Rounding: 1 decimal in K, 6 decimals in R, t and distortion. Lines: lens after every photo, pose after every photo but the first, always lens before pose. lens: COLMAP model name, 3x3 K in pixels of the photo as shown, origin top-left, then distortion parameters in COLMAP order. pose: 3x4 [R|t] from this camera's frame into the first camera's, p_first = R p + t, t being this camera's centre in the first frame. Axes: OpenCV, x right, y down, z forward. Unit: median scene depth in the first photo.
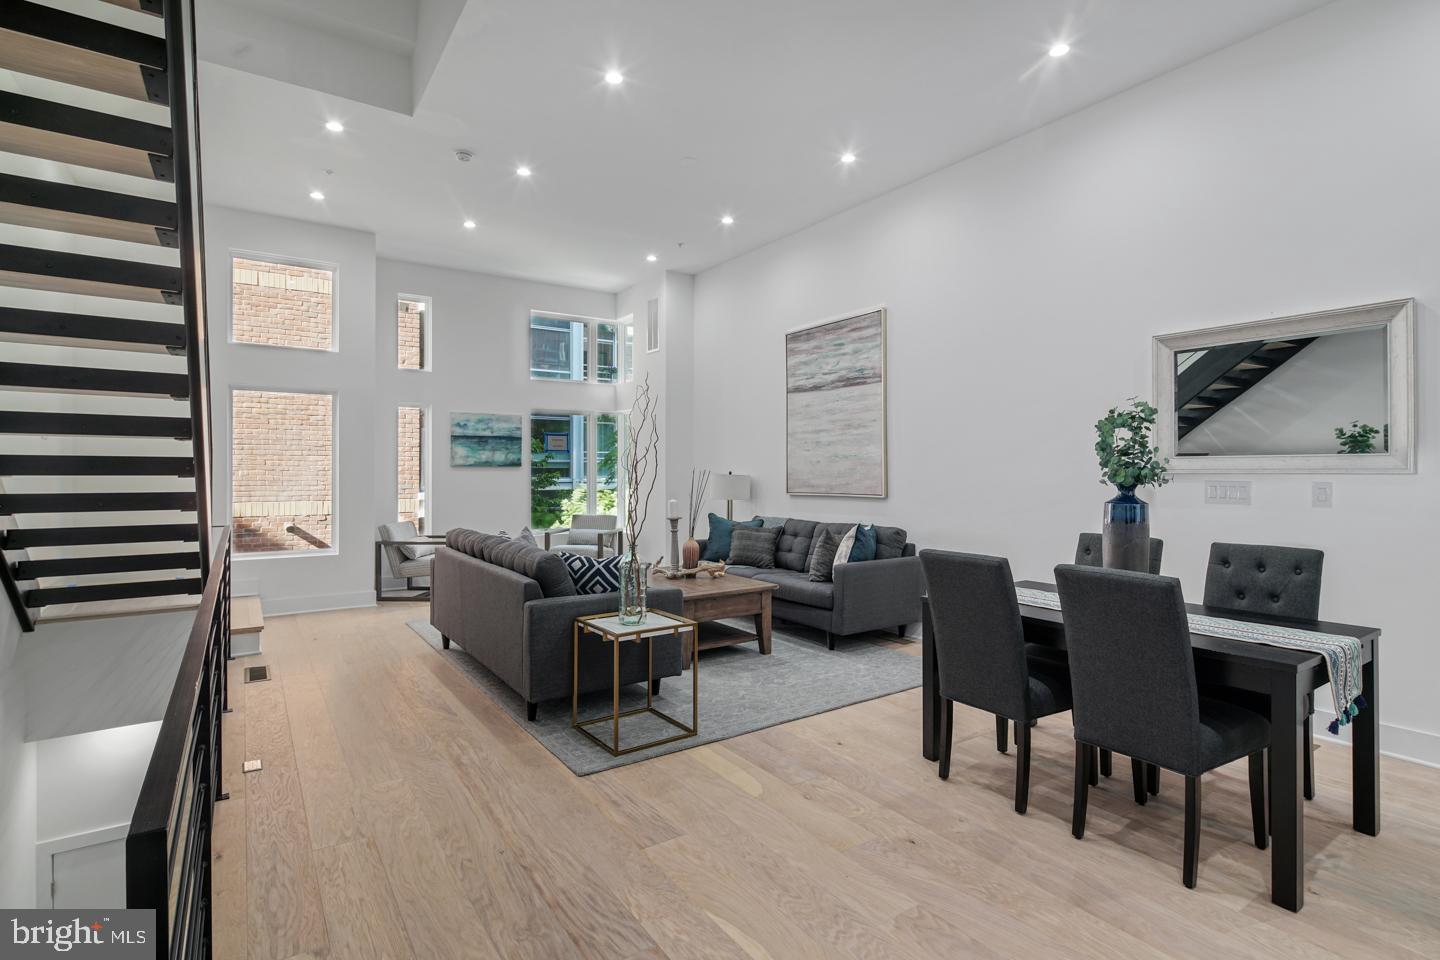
lens RADIAL K [[701.7, 0, 718.5], [0, 701.7, 466.7], [0, 0, 1]] dist [-0.000312, -0.000275]
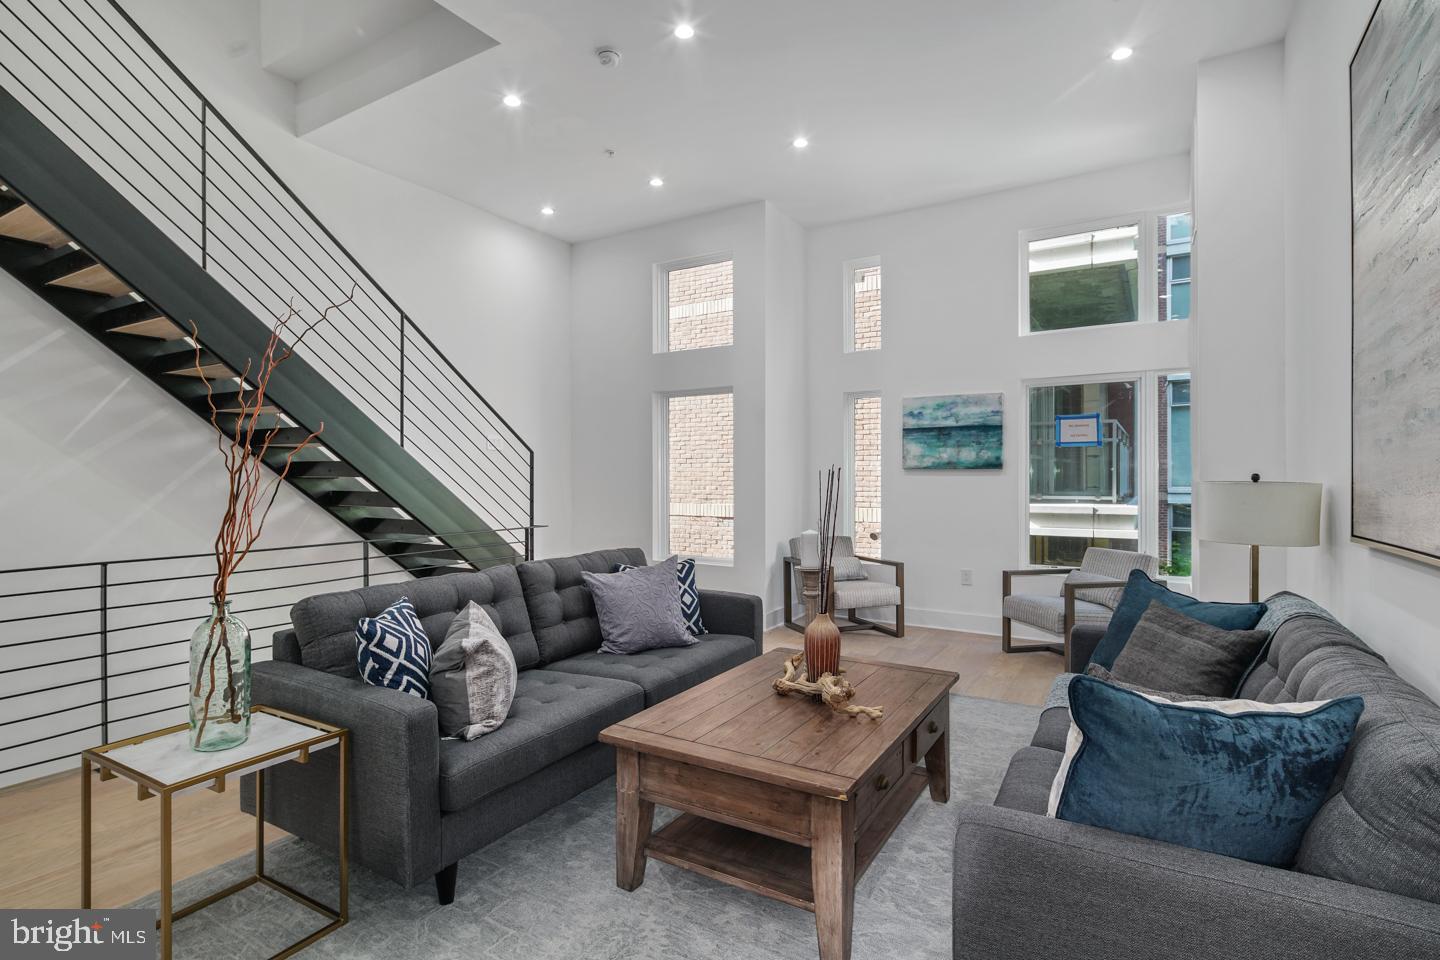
lens RADIAL K [[701.7, 0, 710.2], [0, 701.7, 479.4], [0, 0, 1]] dist [-0.000312, -0.000275]
pose [[0.401743, 0.001680, -0.915751, 0.233562], [0.002186, 0.999994, 0.002793, 0.007872], [0.915750, -0.003124, 0.401737, 0.496149]]
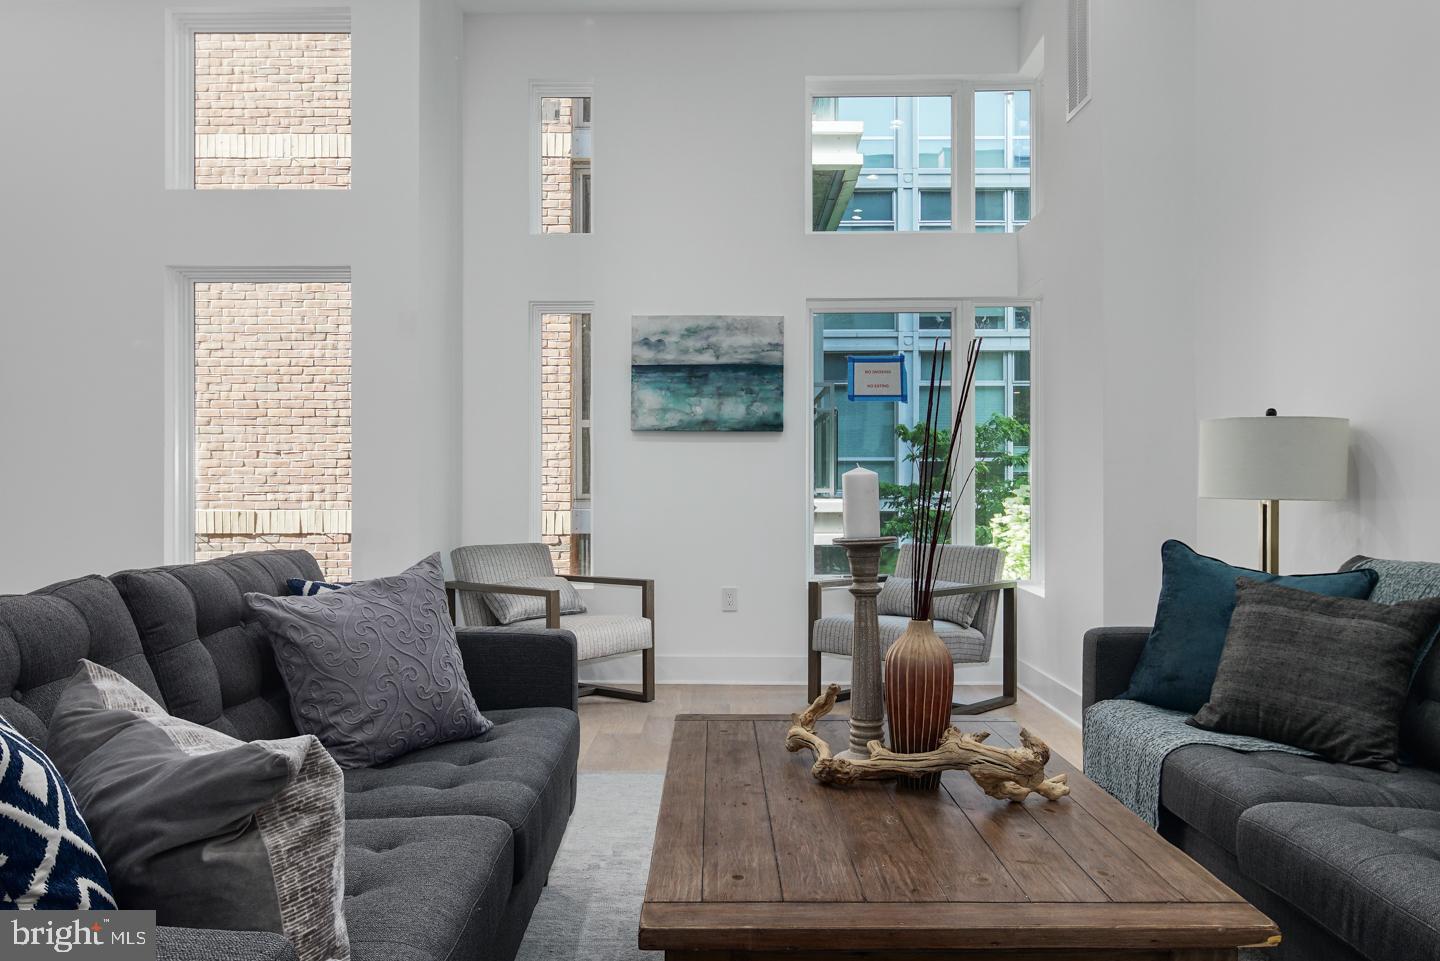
lens RADIAL K [[1077.6, 0, 705.1], [0, 1077.6, 490.0], [0, 0, 1]] dist [-0.000736, -0.011725]
pose [[0.815852, 0.001566, -0.578258, 0.077226], [0.000458, 0.999994, 0.003354, 0.036324], [0.578260, -0.003002, 0.815847, 0.434407]]
